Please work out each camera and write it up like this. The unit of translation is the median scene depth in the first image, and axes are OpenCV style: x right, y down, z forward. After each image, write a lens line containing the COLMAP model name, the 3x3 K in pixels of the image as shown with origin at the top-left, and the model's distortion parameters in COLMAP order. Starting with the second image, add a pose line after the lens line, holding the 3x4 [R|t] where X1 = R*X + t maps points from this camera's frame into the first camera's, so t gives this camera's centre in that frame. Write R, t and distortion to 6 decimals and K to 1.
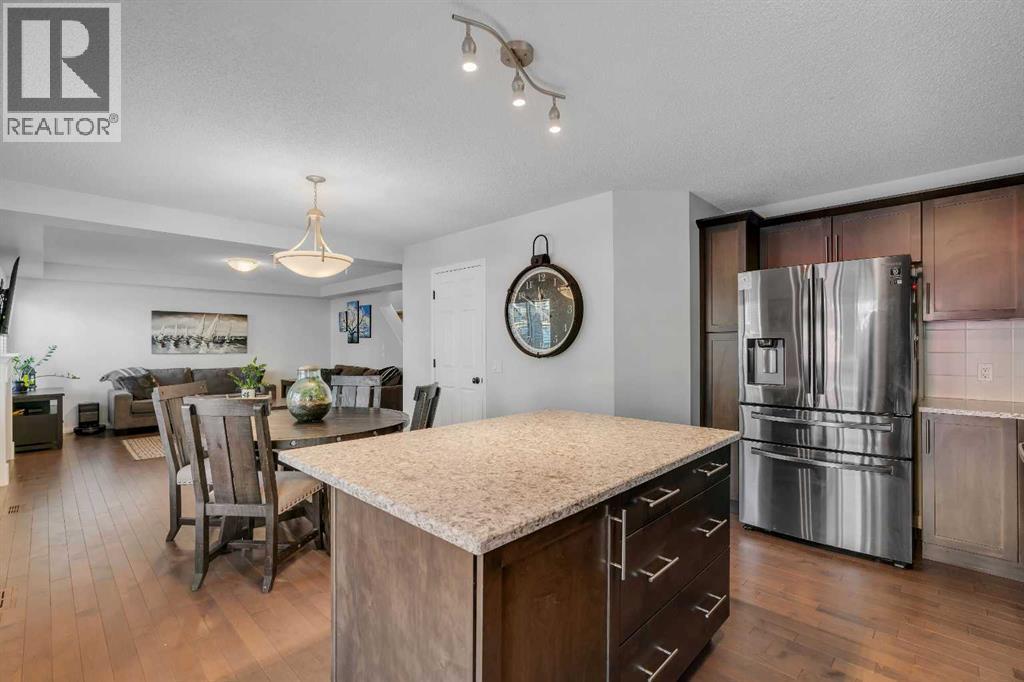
lens RADIAL K [[459.9, 0, 511.8], [0, 459.9, 342.4], [0, 0, 1]] dist [-0.012975, 0.004622]
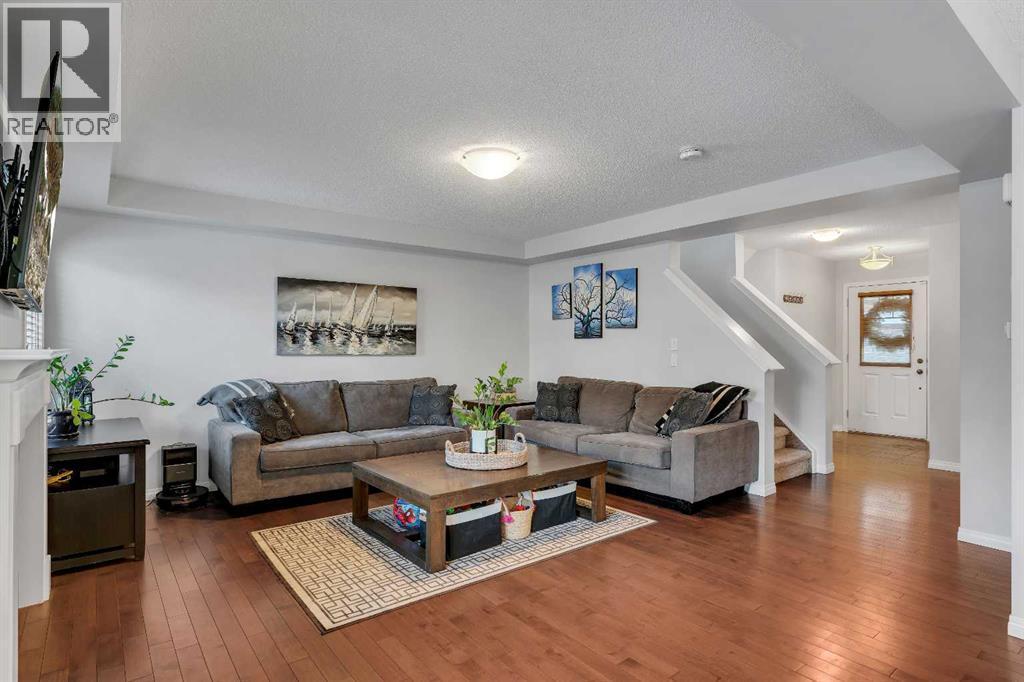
lens RADIAL K [[537.4, 0, 511.0], [0, 537.4, 342.5], [0, 0, 1]] dist [-0.003566, 0.001447]
pose [[0.990528, 0.002184, -0.137297, -0.840052], [-0.002721, 0.999989, -0.003722, 0.023219], [0.137287, 0.004061, 0.990523, 0.791447]]
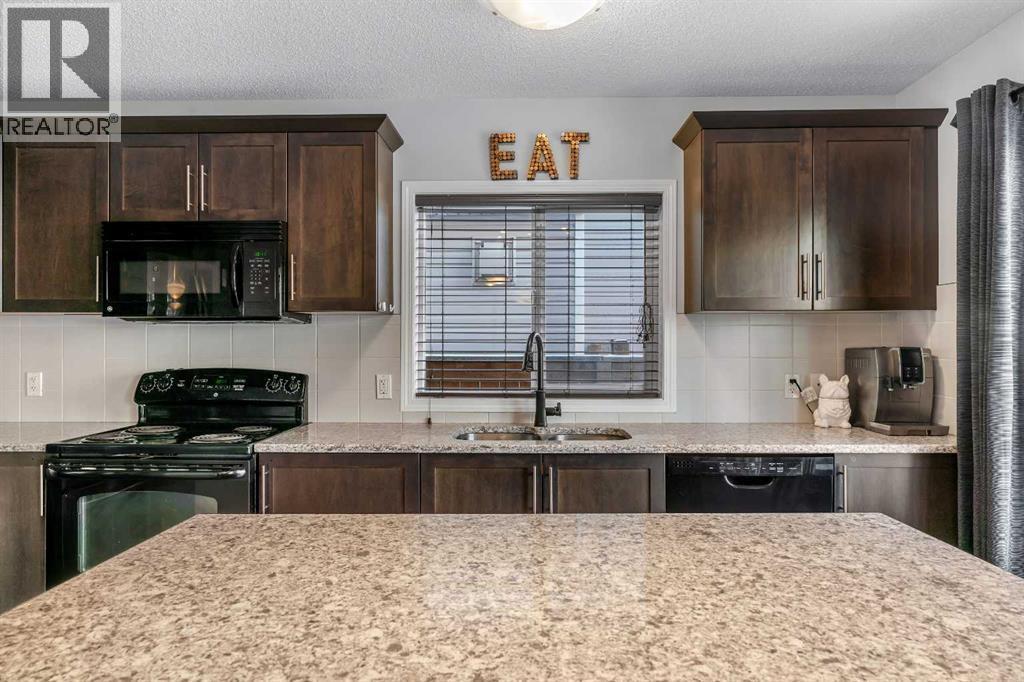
lens RADIAL K [[664.3, 0, 512.9], [0, 664.3, 341.2], [0, 0, 1]] dist [-0.000448, 0.000793]
pose [[-0.683448, 0.007608, 0.729960, -0.160184], [-0.000369, 0.999942, -0.010768, 0.004164], [-0.729999, -0.007629, -0.683405, 0.681355]]
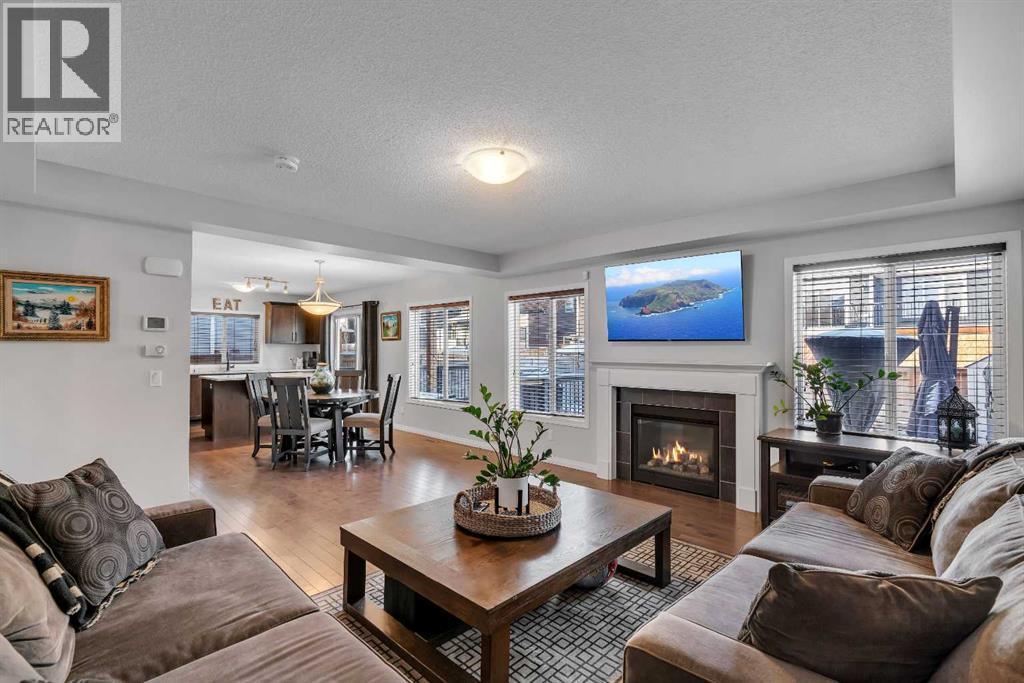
lens RADIAL K [[459.9, 0, 511.7], [0, 459.9, 343.3], [0, 0, 1]] dist [-0.012975, 0.004622]
pose [[-0.999993, 0.000994, -0.003548, -1.031823], [0.001060, 0.999821, -0.018866, 0.006539], [0.003529, -0.018870, -0.999816, 2.456967]]
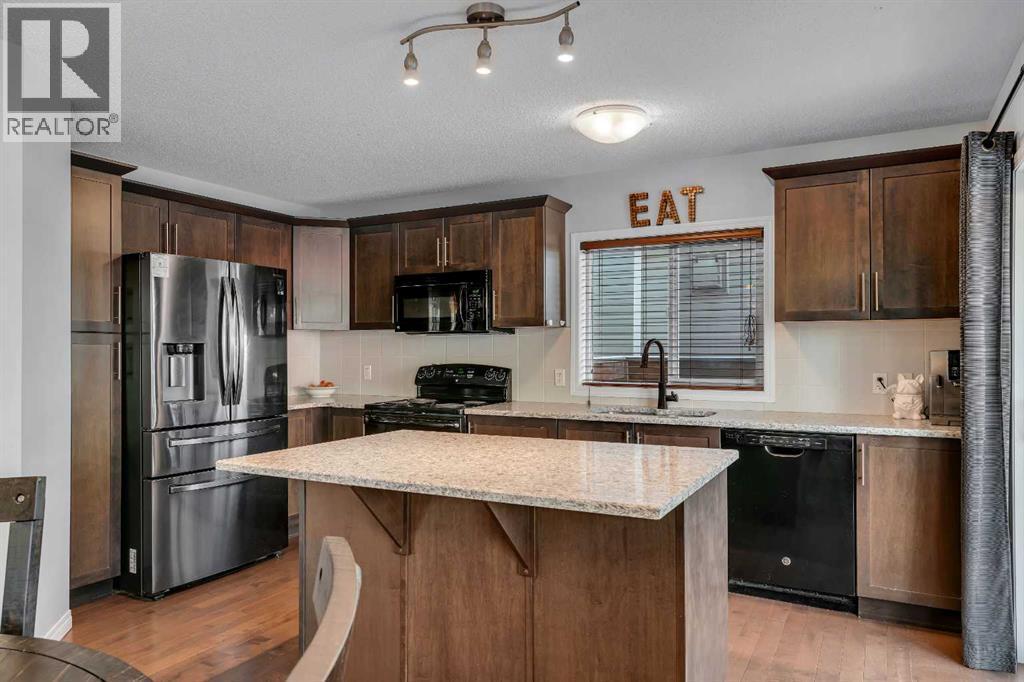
lens RADIAL K [[682.0, 0, 515.8], [0, 682.0, 345.0], [0, 0, 1]] dist [-0.003648, -0.000545]
pose [[-0.274990, 0.009160, 0.961403, -0.613621], [-0.000875, 0.999952, -0.009778, 0.005570], [-0.961447, -0.003530, -0.274969, 0.642769]]
